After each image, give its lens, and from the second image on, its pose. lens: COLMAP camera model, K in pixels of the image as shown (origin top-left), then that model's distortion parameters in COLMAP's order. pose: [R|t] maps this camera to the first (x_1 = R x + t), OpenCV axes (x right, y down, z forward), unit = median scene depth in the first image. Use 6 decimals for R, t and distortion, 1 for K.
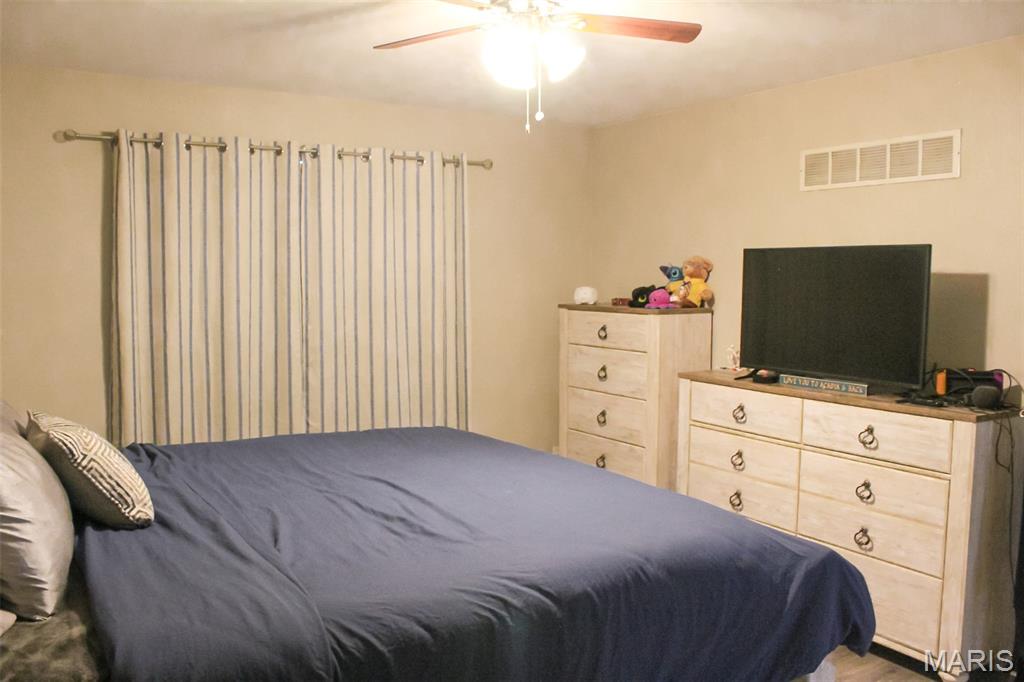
lens RADIAL K [[853.0, 0, 512.0], [0, 853.0, 341.0], [0, 0, 1]] dist [-0.181864, 0.158212]
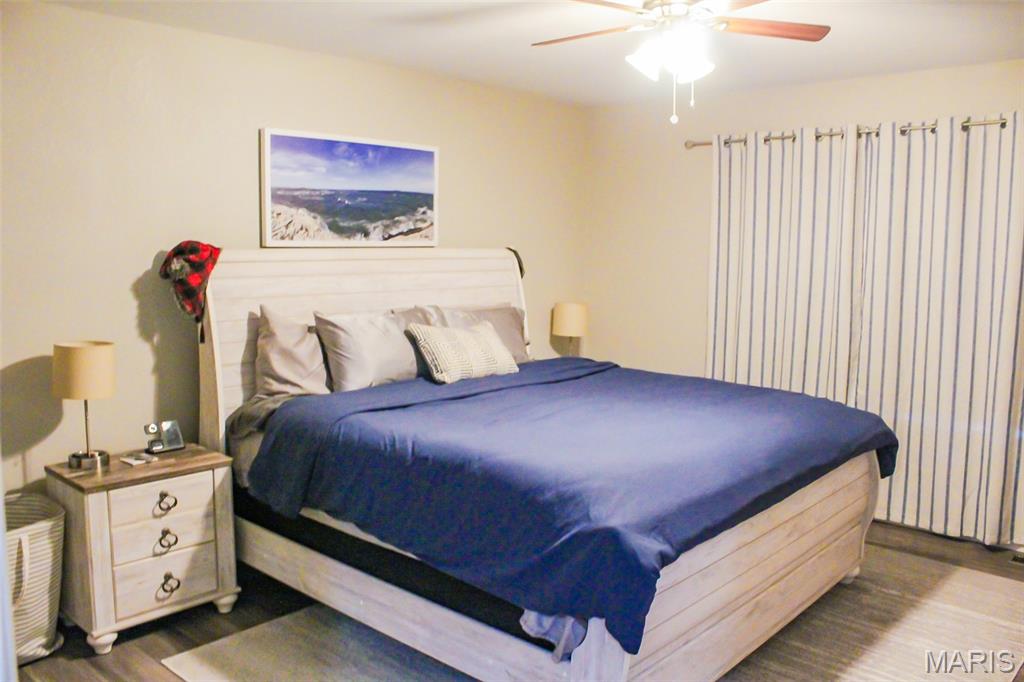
lens RADIAL K [[853.0, 0, 512.0], [0, 853.0, 341.0], [0, 0, 1]] dist [-0.181864, 0.158212]
pose [[0.252105, 0.100136, -0.962505, 0.710026], [-0.086966, 0.992951, 0.080525, -0.013397], [0.963784, 0.063405, 0.259036, 0.352773]]
